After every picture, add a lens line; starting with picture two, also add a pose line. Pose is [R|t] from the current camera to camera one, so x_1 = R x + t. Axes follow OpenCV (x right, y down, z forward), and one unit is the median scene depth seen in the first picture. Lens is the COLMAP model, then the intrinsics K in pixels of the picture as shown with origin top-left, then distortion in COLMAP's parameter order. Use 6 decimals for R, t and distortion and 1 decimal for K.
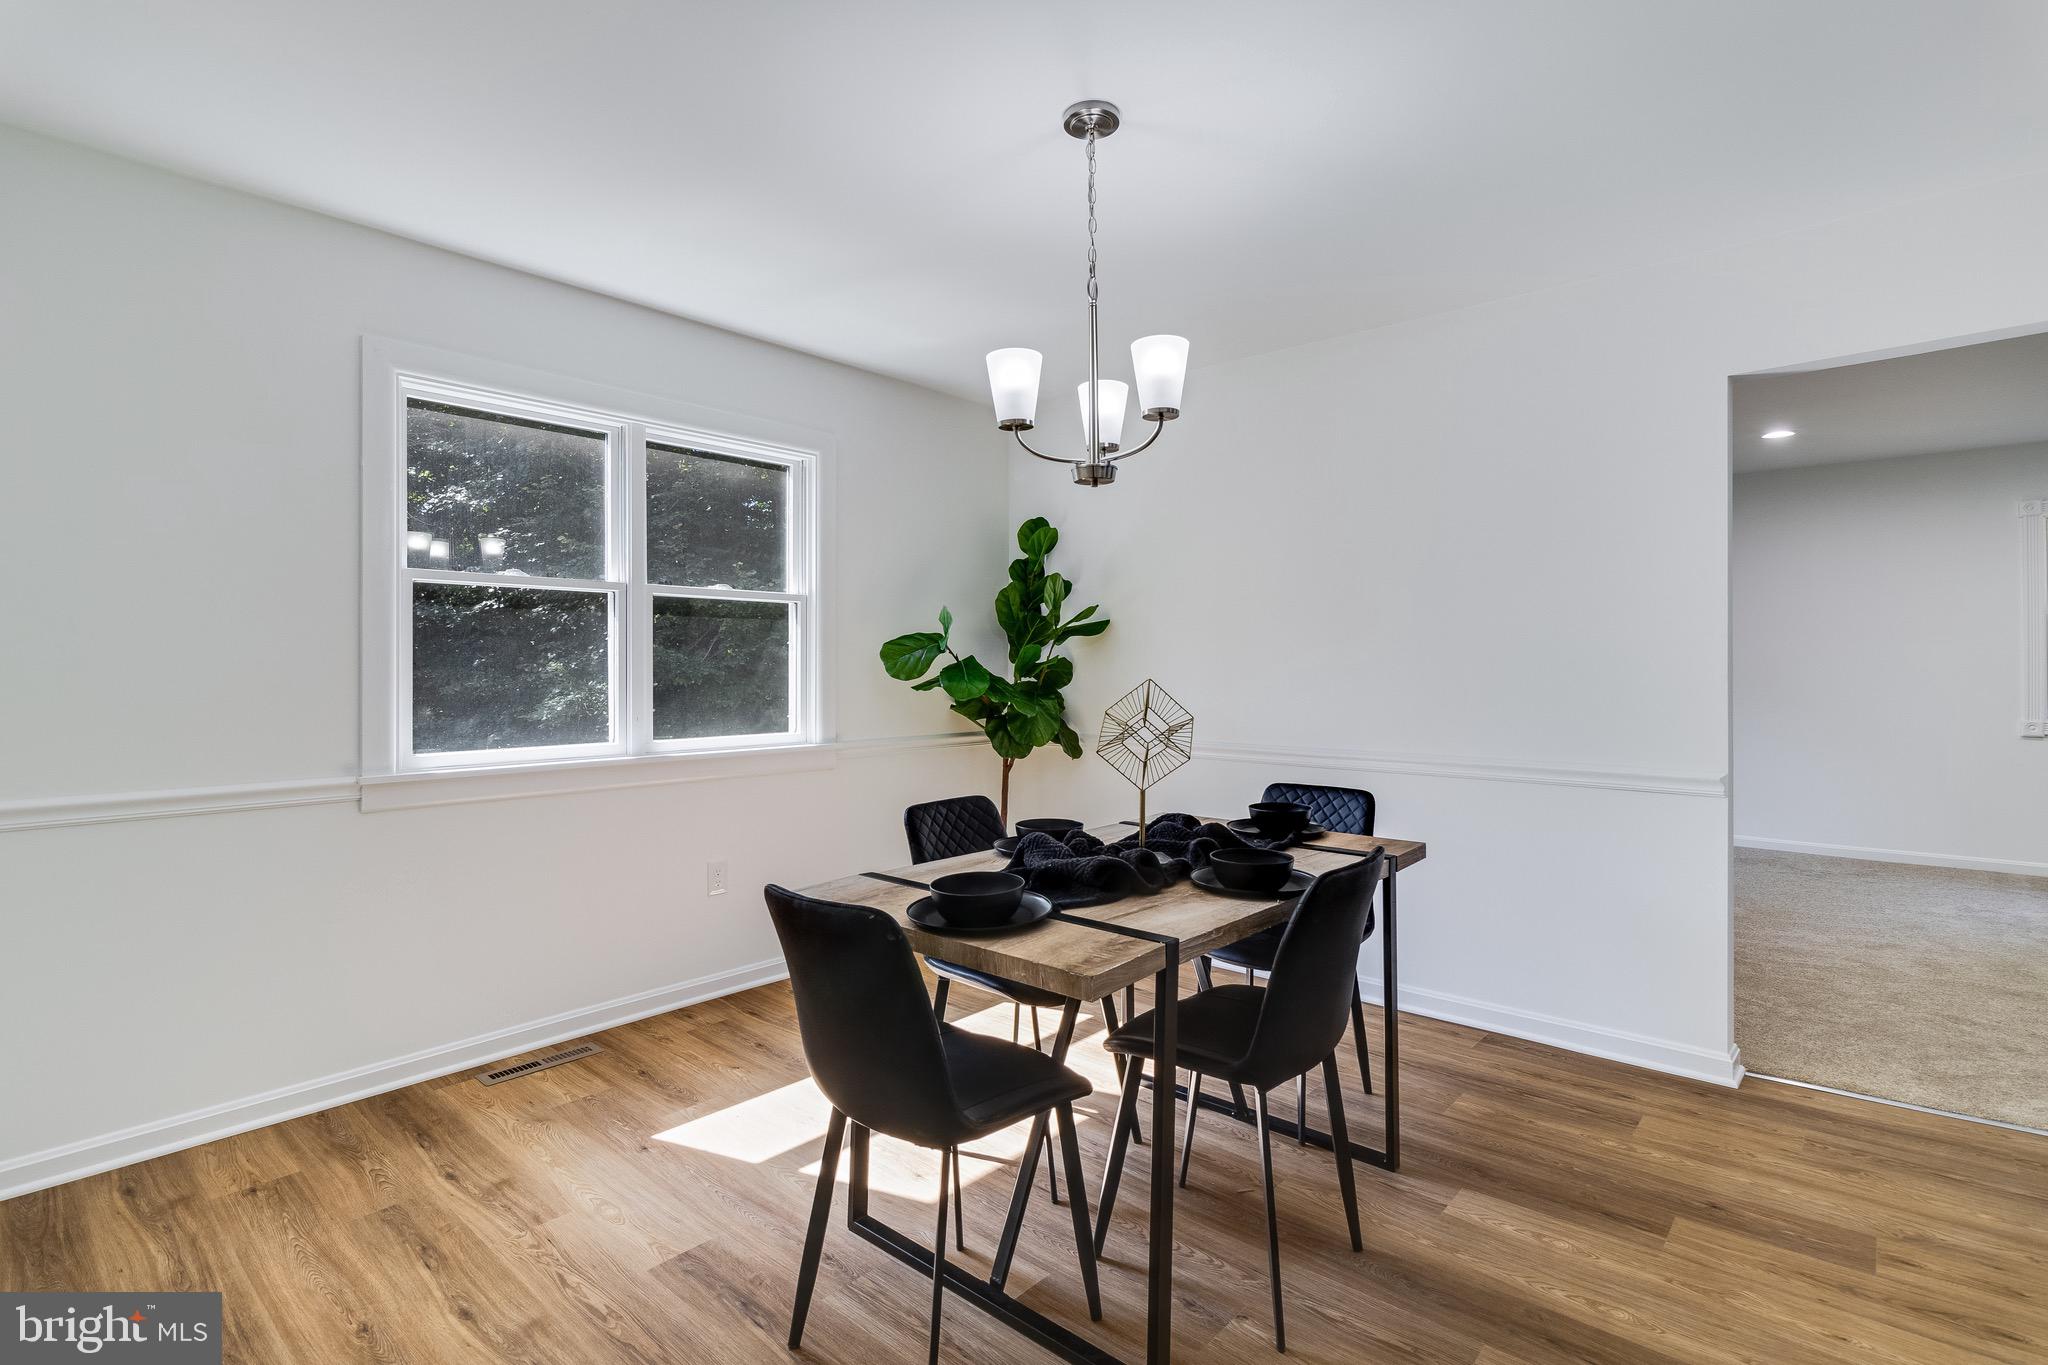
lens RADIAL K [[952.1, 0, 1010.3], [0, 952.1, 662.9], [0, 0, 1]] dist [0.003375, -0.000108]
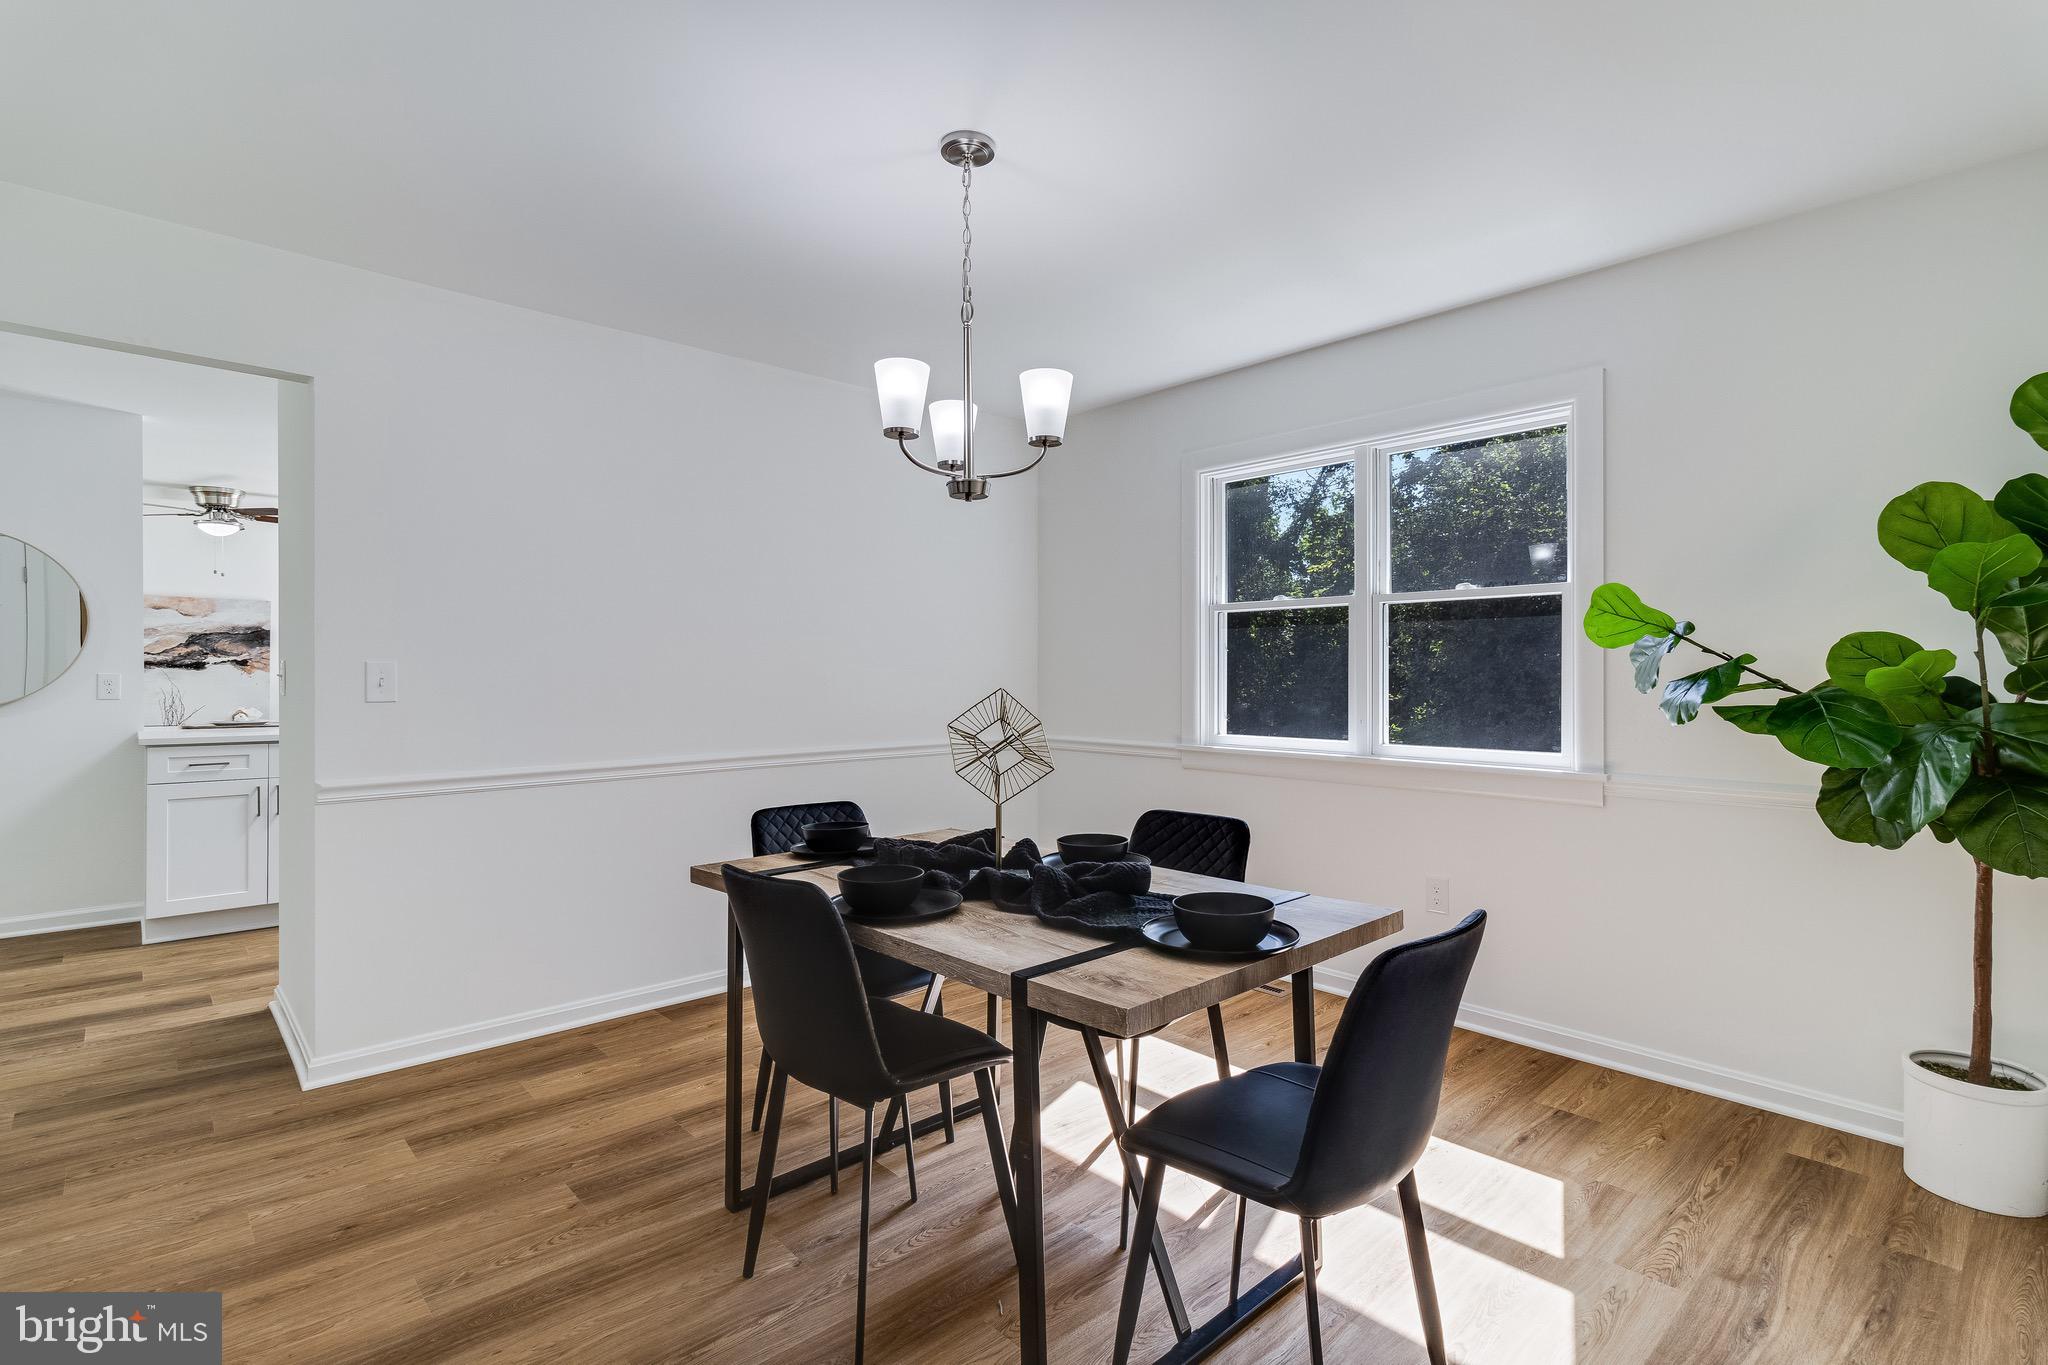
lens RADIAL K [[952.1, 0, 1035.8], [0, 952.1, 681.7], [0, 0, 1]] dist [0.003375, -0.000108]
pose [[-0.064024, 0.005016, -0.997936, 0.582879], [0.005145, 0.999976, 0.004696, 0.005888], [0.997935, -0.004834, -0.064048, 0.577612]]
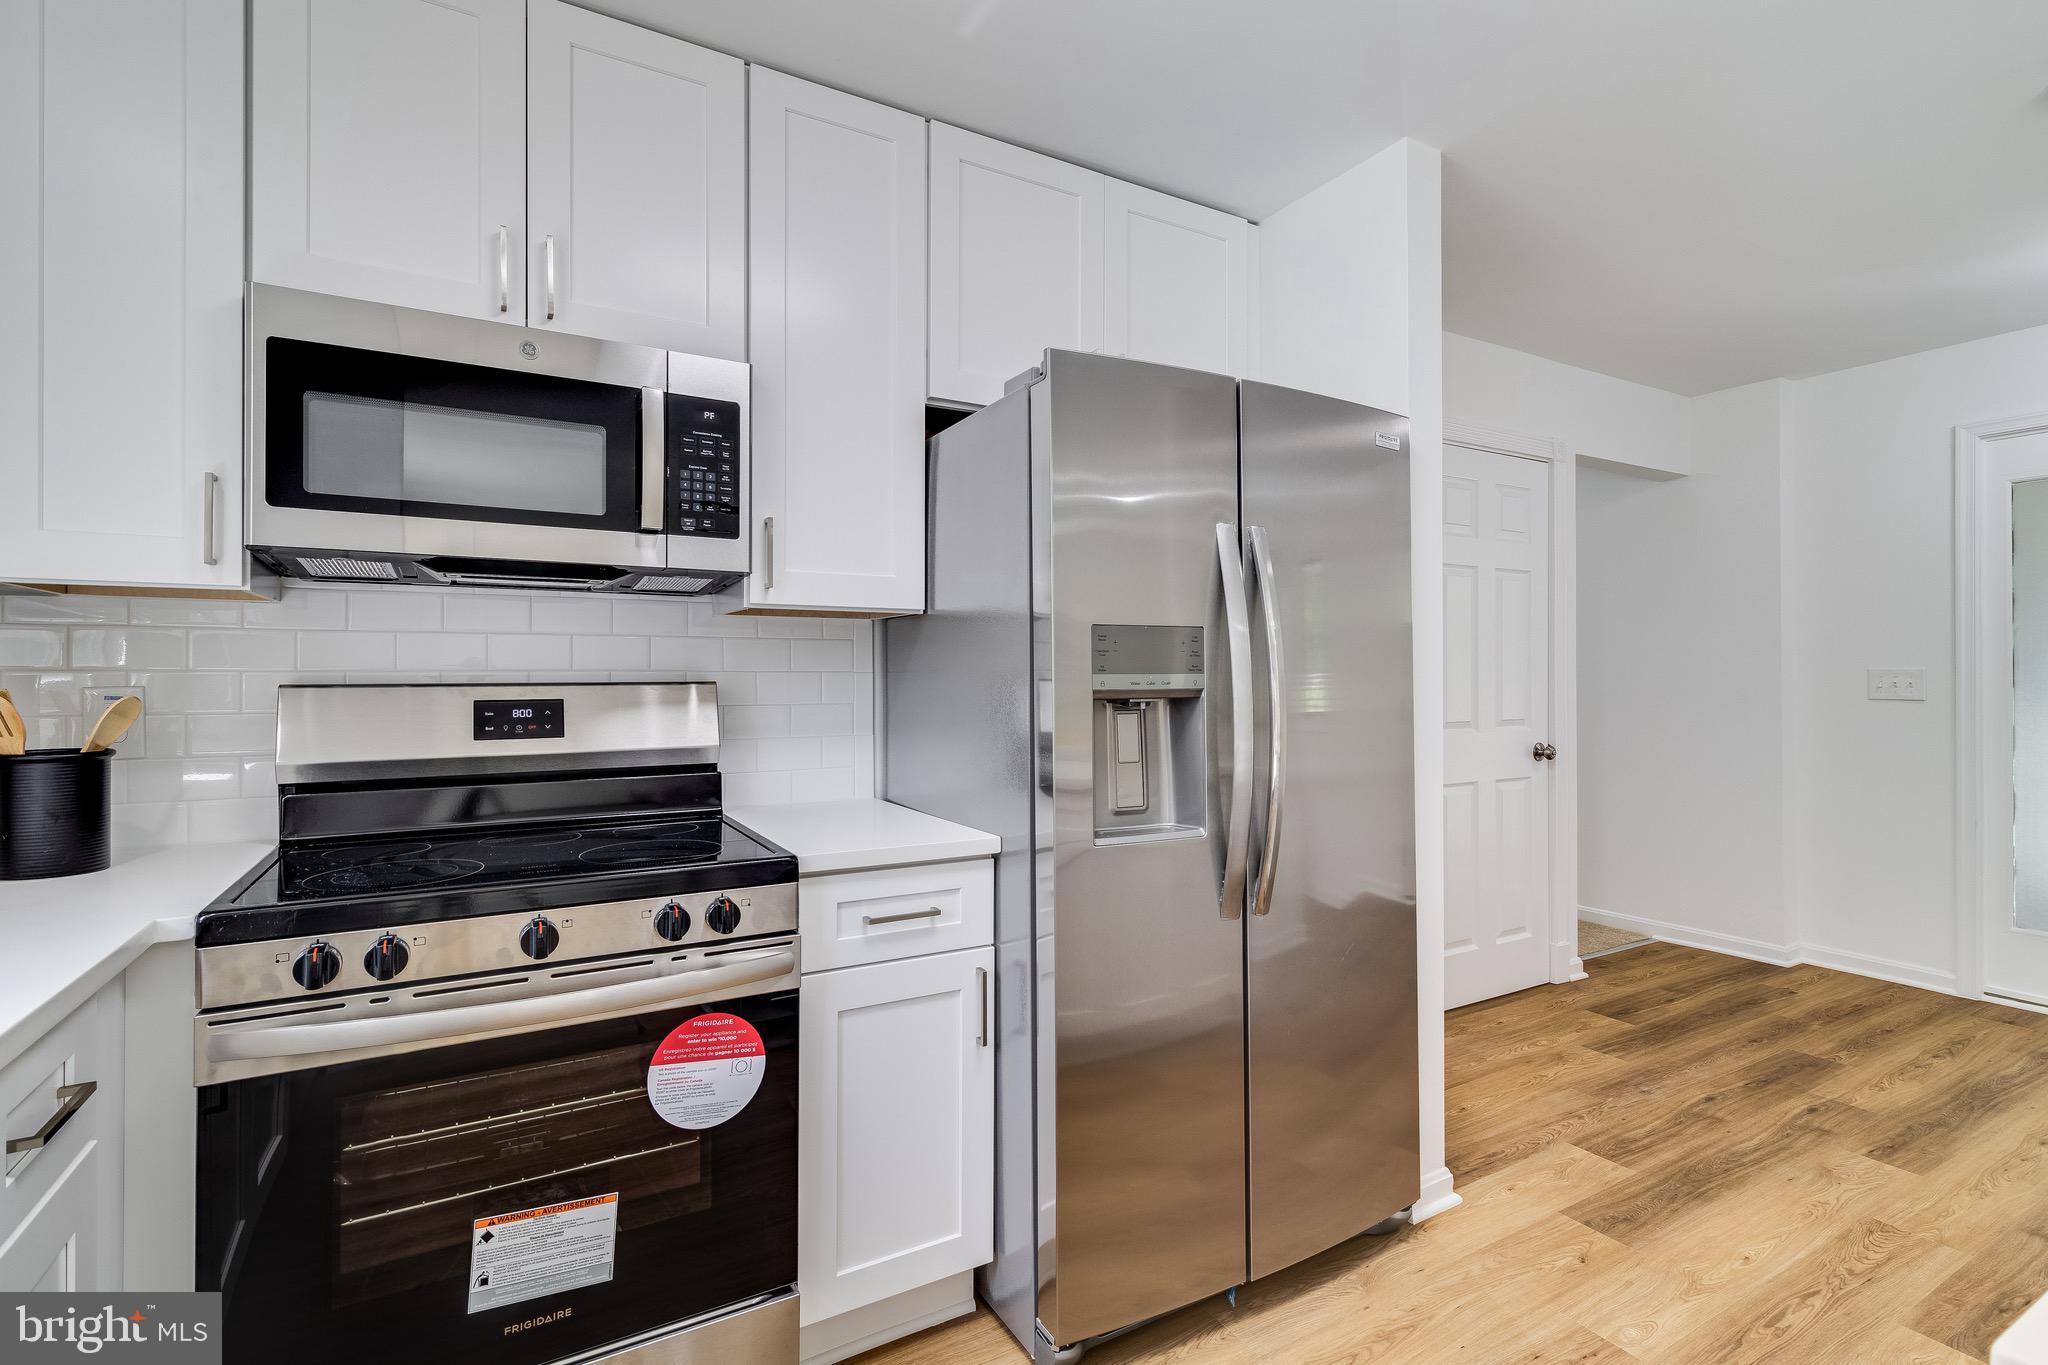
lens RADIAL K [[952.1, 0, 1011.4], [0, 952.1, 665.8], [0, 0, 1]] dist [0.003375, -0.000108]
pose [[0.306714, 0.004875, 0.951789, -0.830634], [-0.009288, 0.999955, -0.002128, -0.008658], [-0.951756, -0.008188, 0.306746, -0.082759]]
